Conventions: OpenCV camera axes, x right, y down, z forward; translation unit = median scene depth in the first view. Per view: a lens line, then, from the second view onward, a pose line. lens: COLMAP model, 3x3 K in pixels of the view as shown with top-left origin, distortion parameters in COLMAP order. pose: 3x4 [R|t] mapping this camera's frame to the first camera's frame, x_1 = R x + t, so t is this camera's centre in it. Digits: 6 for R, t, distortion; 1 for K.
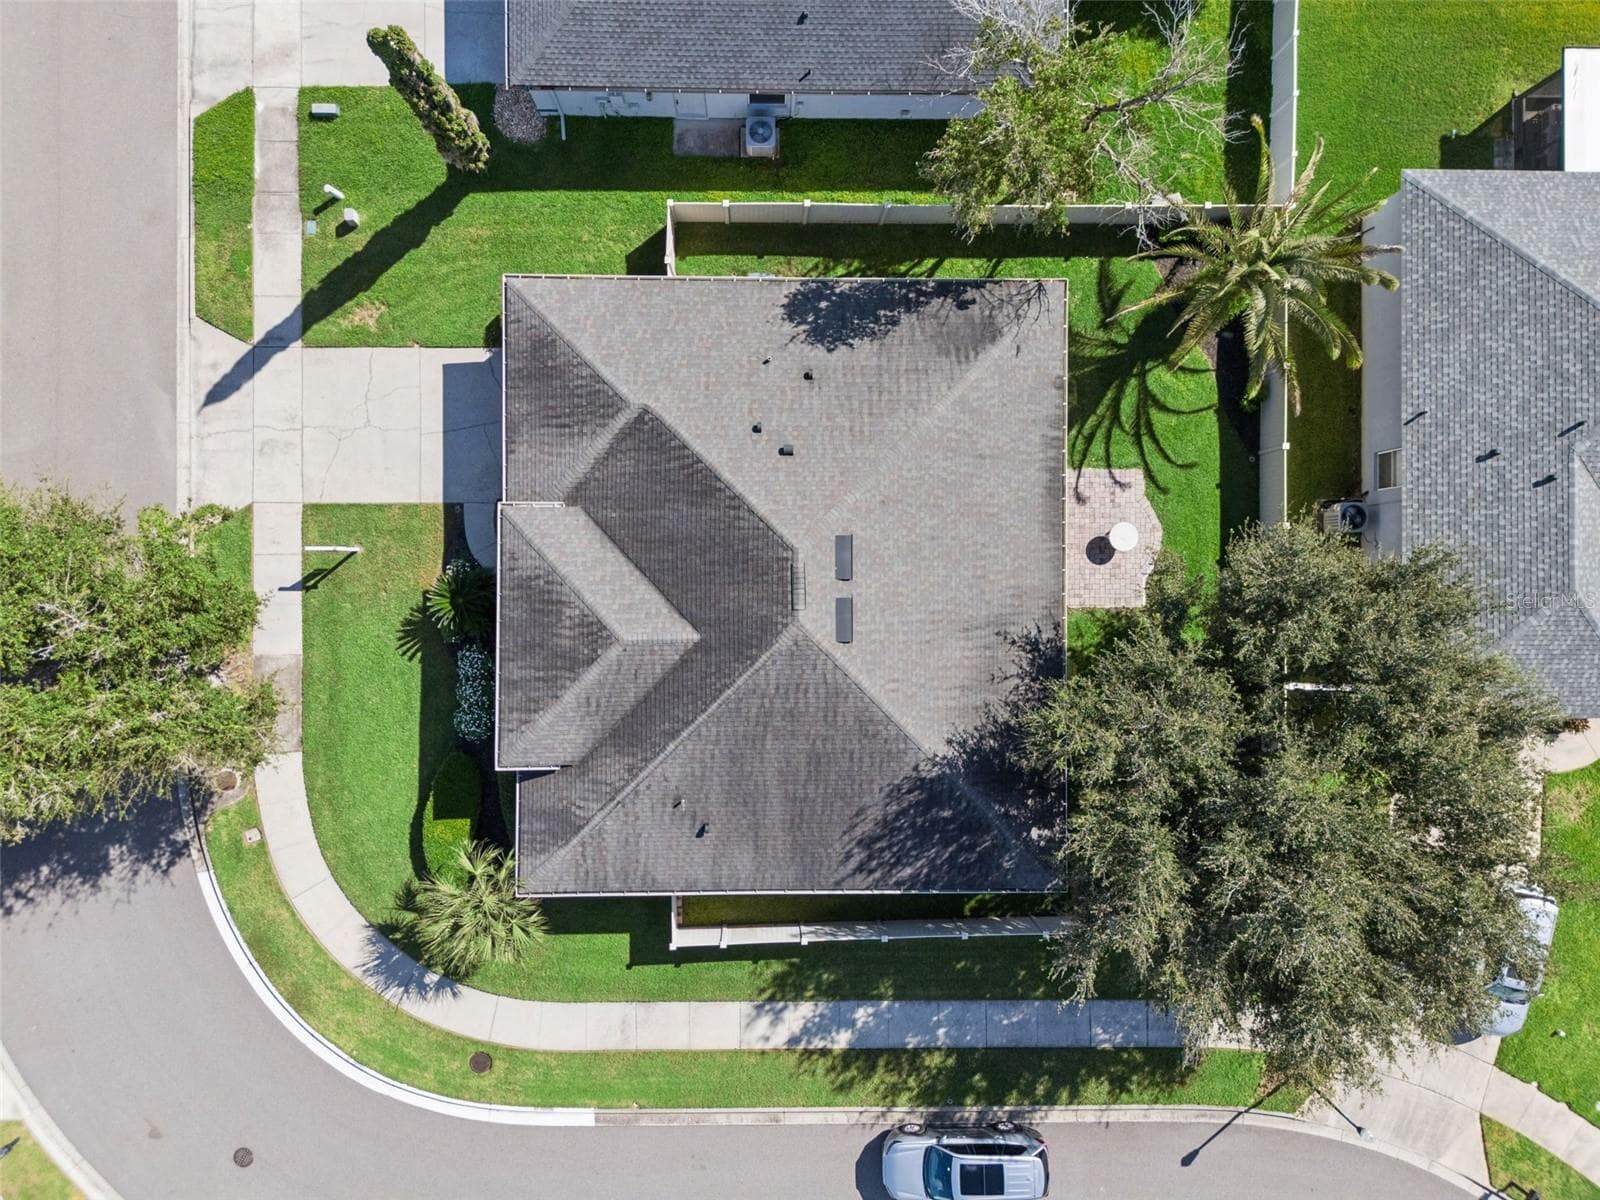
lens RADIAL K [[1192.3, 0, 798.5], [0, 1192.3, 584.7], [0, 0, 1]] dist [0.063373, -0.048951]
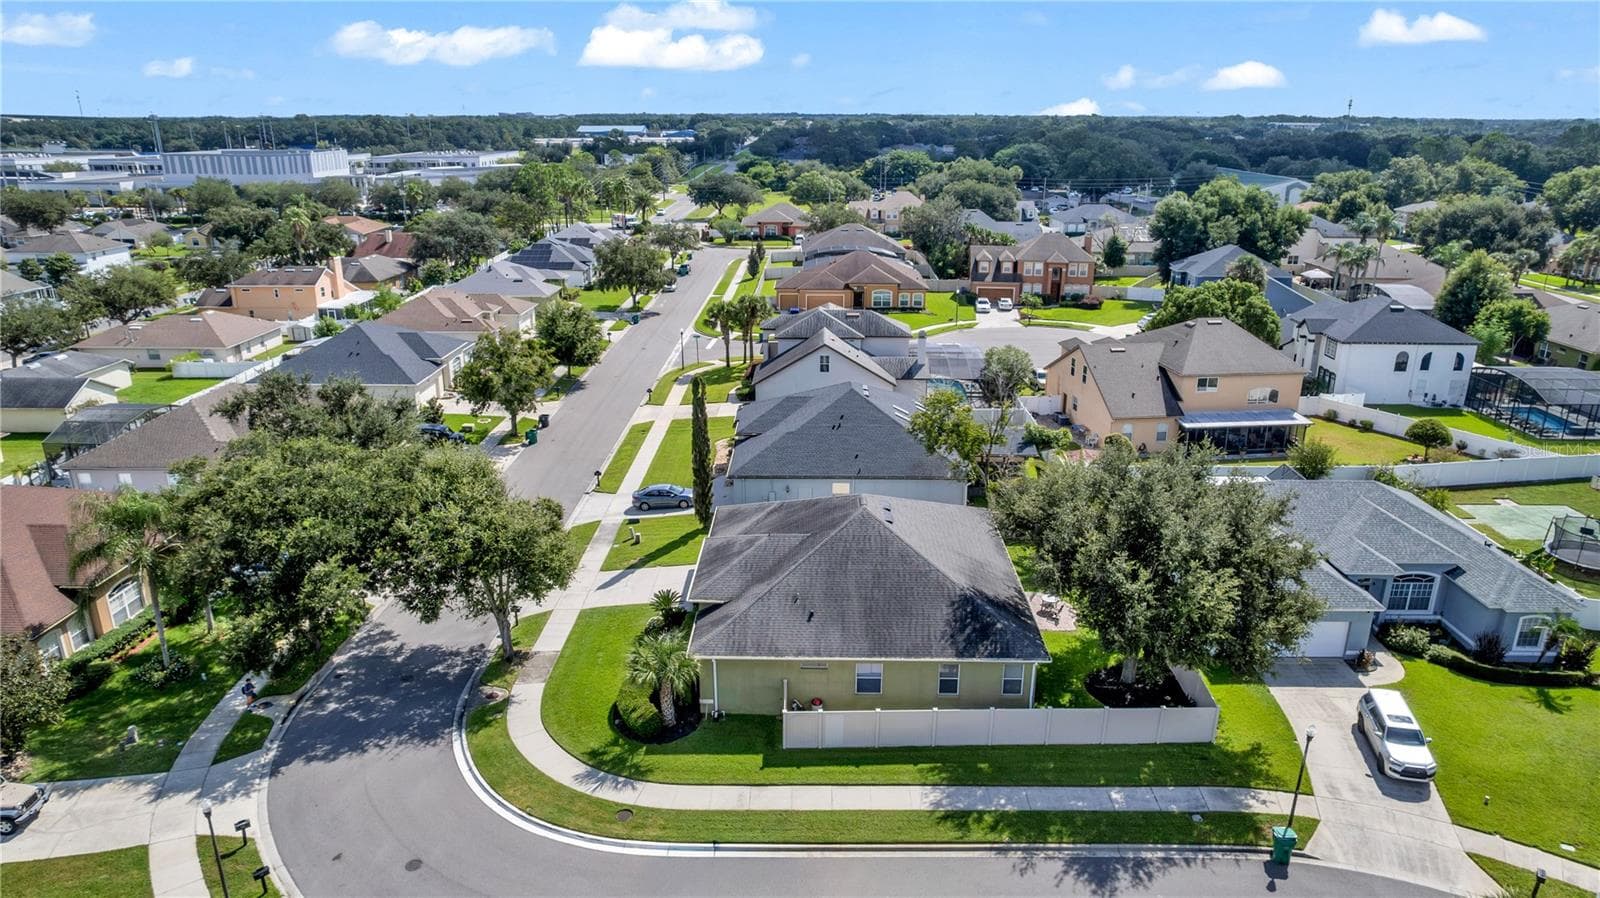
lens RADIAL K [[1025.7, 0, 800.0], [0, 1025.7, 449.0], [0, 0, 1]] dist [-0.041036, 0.000987]
pose [[0.999617, -0.026134, -0.009094, -0.086299], [-0.000233, 0.320670, -0.947191, 1.268310], [0.027670, 0.946830, 0.320541, 0.303311]]
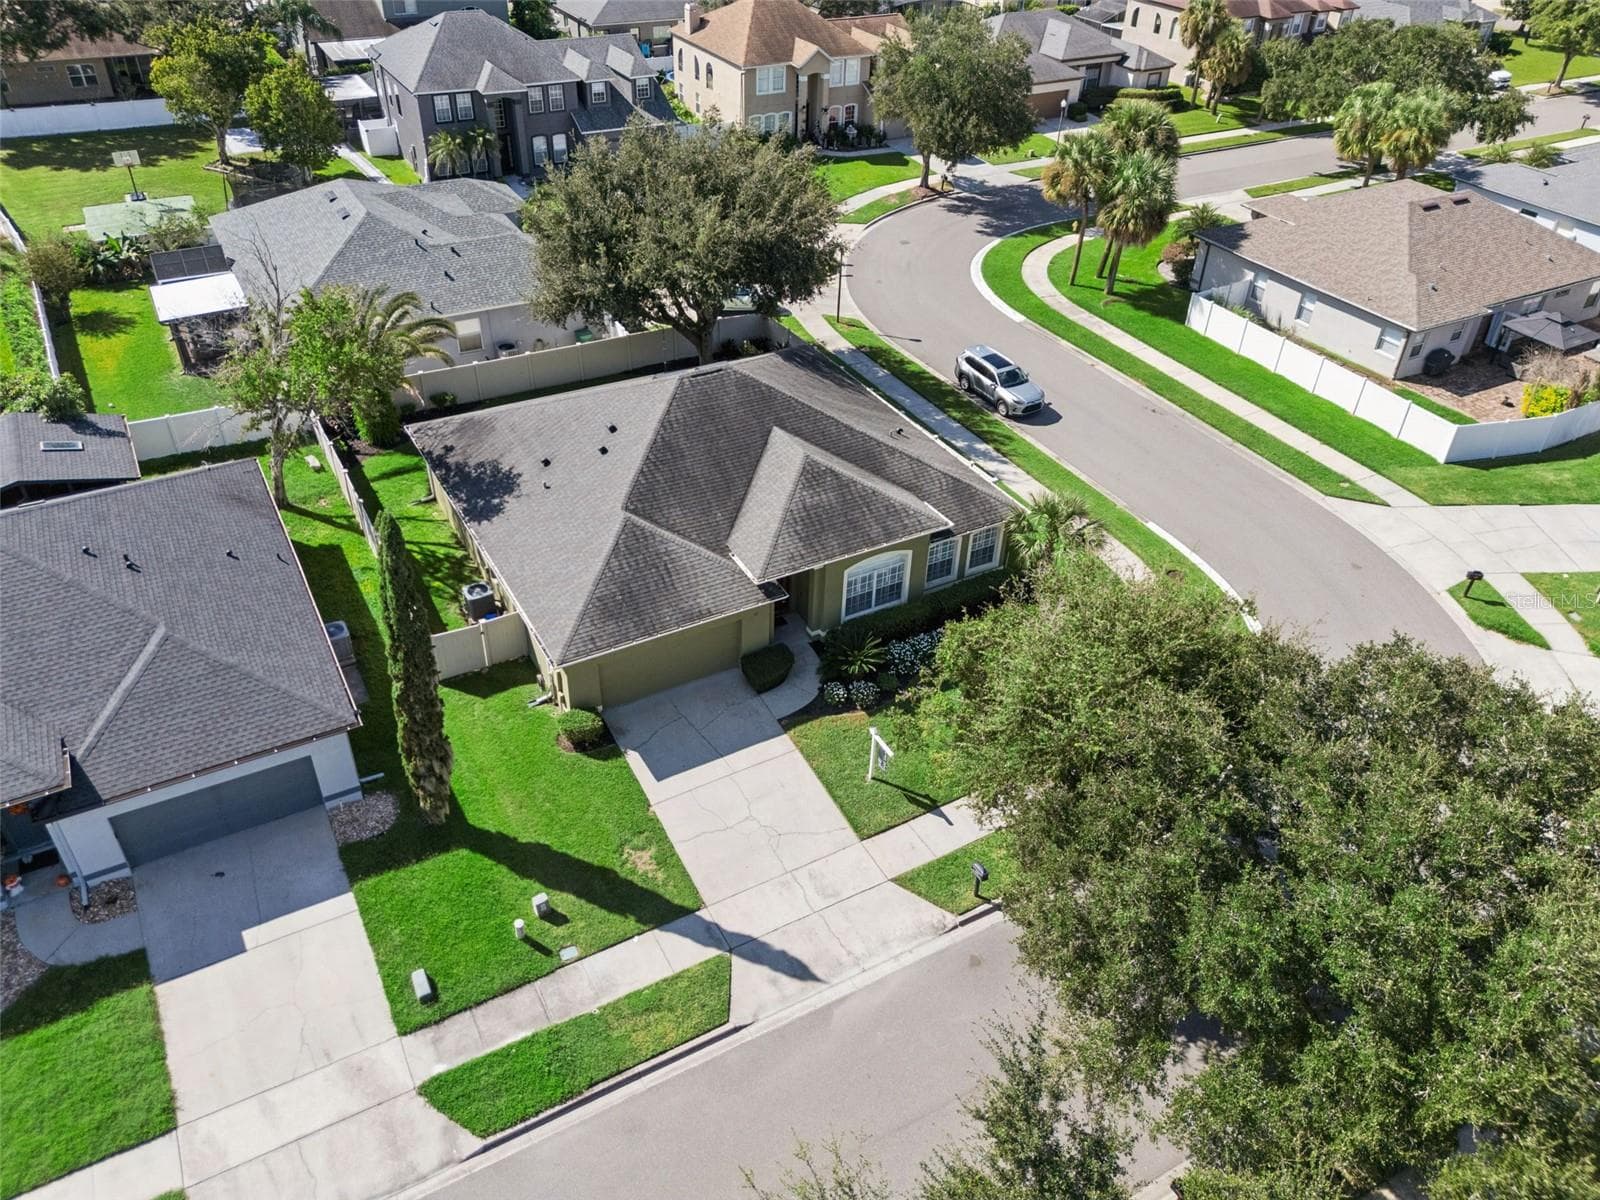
lens RADIAL K [[1177.4, 0, 797.8], [0, 1177.4, 596.3], [0, 0, 1]] dist [0.071346, -0.067065]
pose [[-0.488691, -0.549258, 0.677862, -0.893289], [0.871316, -0.267543, 0.411374, -0.427173], [-0.044593, 0.791667, 0.609323, 0.309580]]
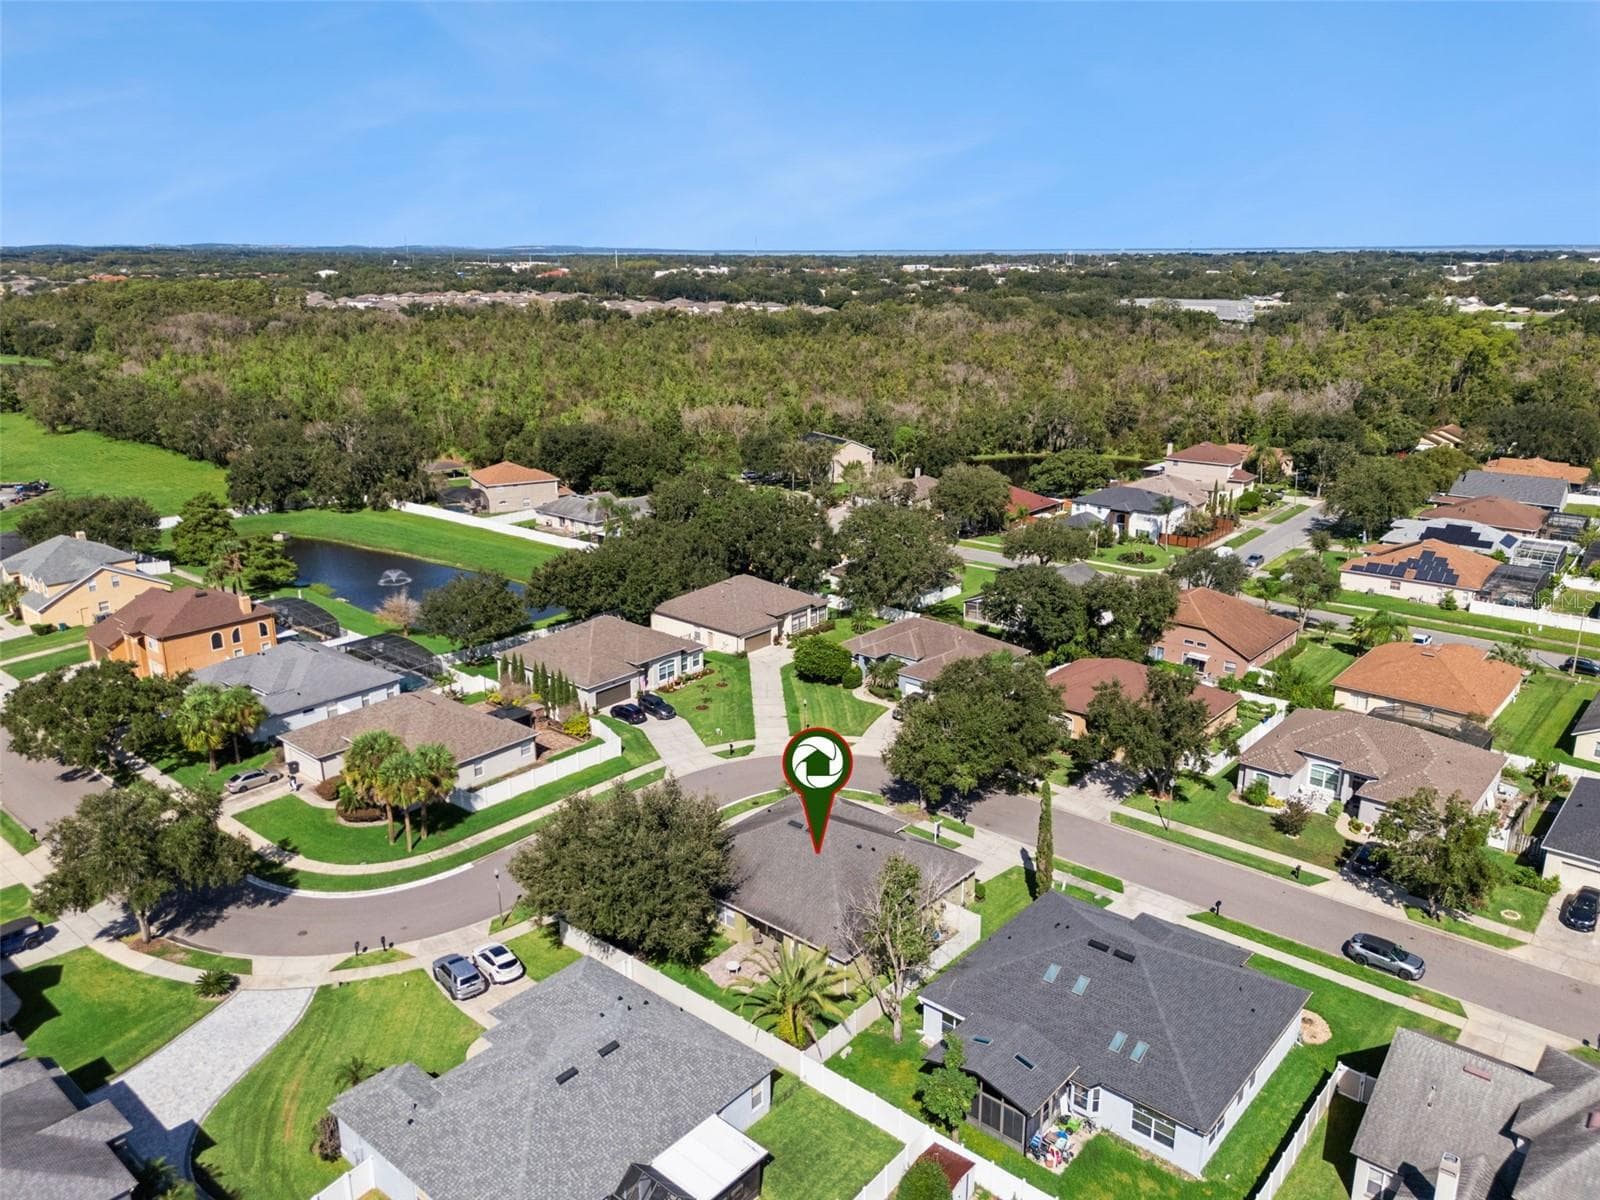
lens RADIAL K [[1193.7, 0, 802.0], [0, 1193.7, 580.7], [0, 0, 1]] dist [0.138553, -0.216059]
pose [[-0.650101, 0.179185, -0.738419, 1.606317], [-0.759739, -0.169793, 0.627669, -1.320136], [-0.012909, 0.969053, 0.246516, -0.171630]]
